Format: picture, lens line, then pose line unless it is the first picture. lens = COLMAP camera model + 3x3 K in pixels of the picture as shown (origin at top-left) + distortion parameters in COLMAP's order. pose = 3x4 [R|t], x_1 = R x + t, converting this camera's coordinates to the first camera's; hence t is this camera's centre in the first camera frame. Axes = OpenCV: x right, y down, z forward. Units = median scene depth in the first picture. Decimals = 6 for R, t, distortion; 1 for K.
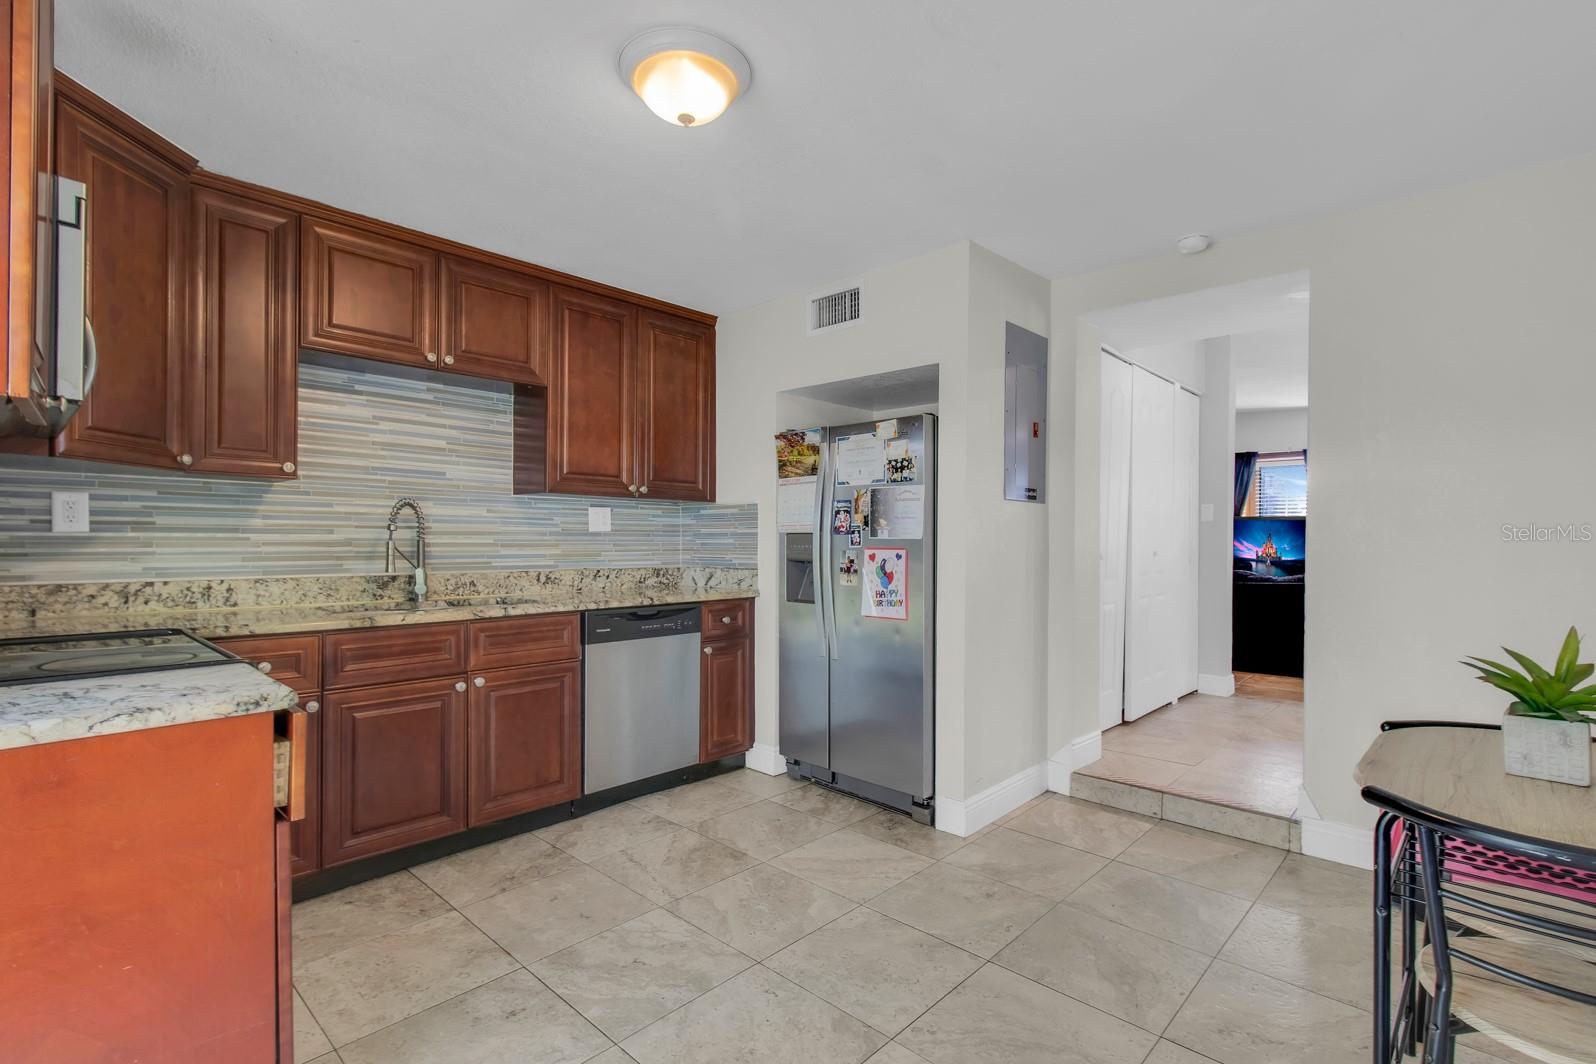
lens RADIAL K [[726.8, 0, 793.1], [0, 726.8, 556.4], [0, 0, 1]] dist [0.000780, 0.000022]
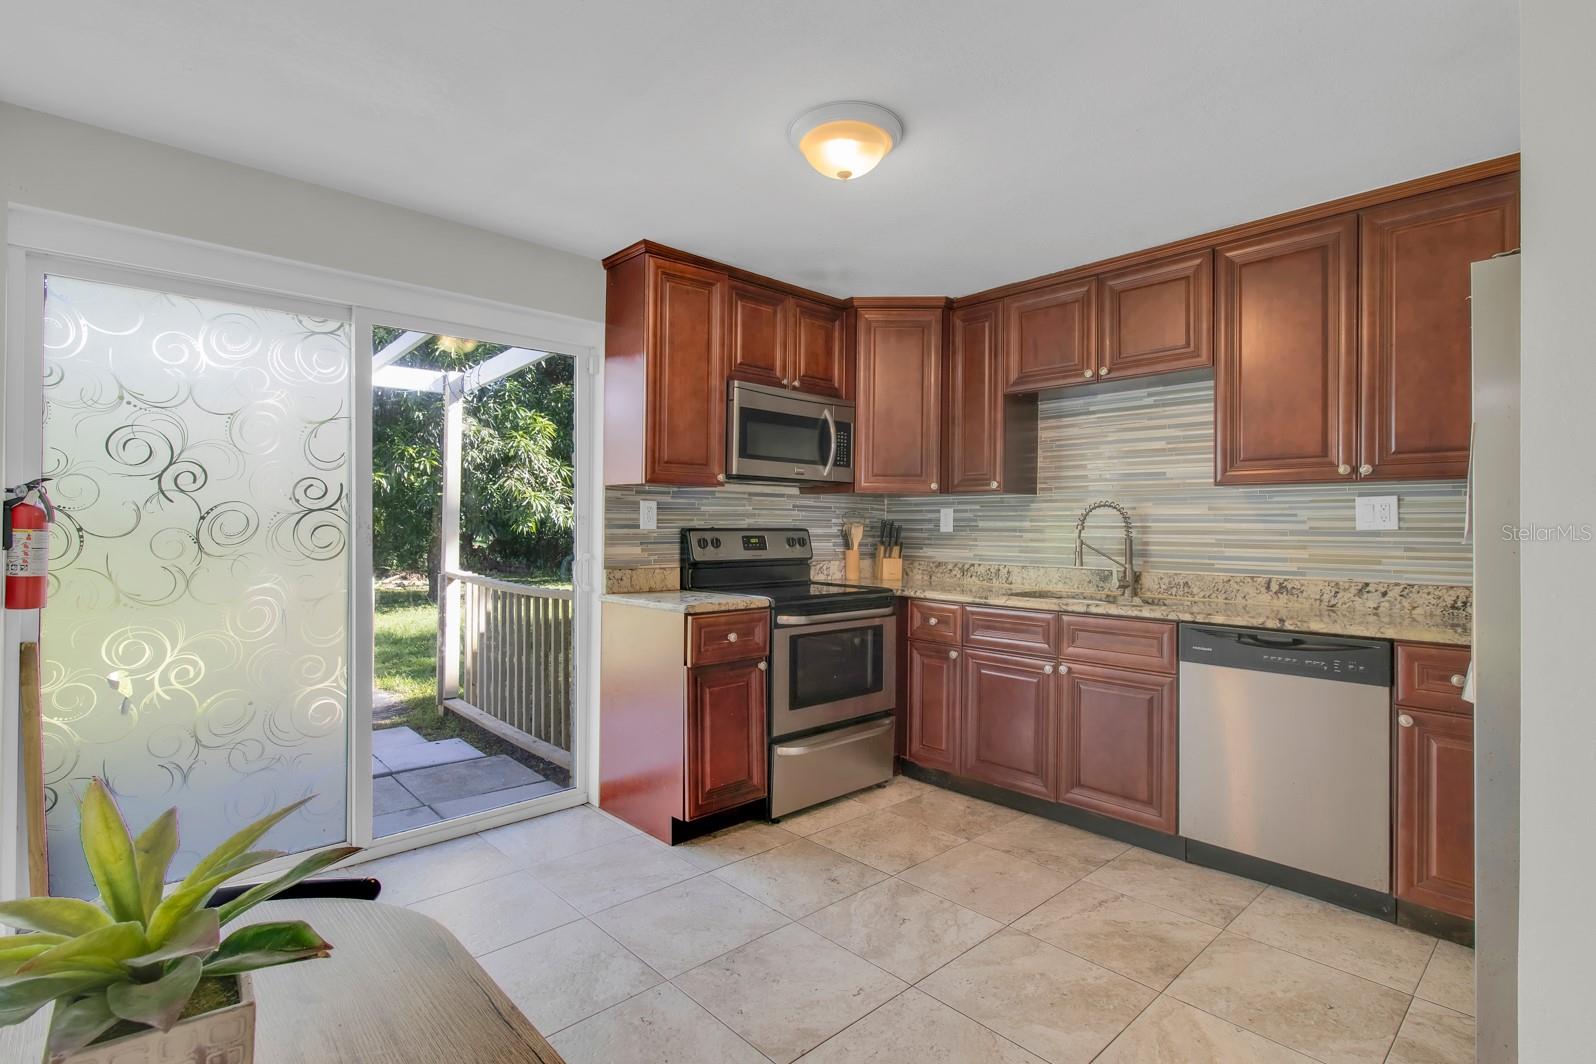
lens RADIAL K [[731.5, 0, 803.3], [0, 731.5, 535.1], [0, 0, 1]] dist [0.000156, 0.000056]
pose [[-0.022425, 0.001827, -0.999747, 0.606664], [-0.033269, 0.999443, 0.002573, -0.015512], [0.999195, 0.033318, -0.022352, 0.577898]]
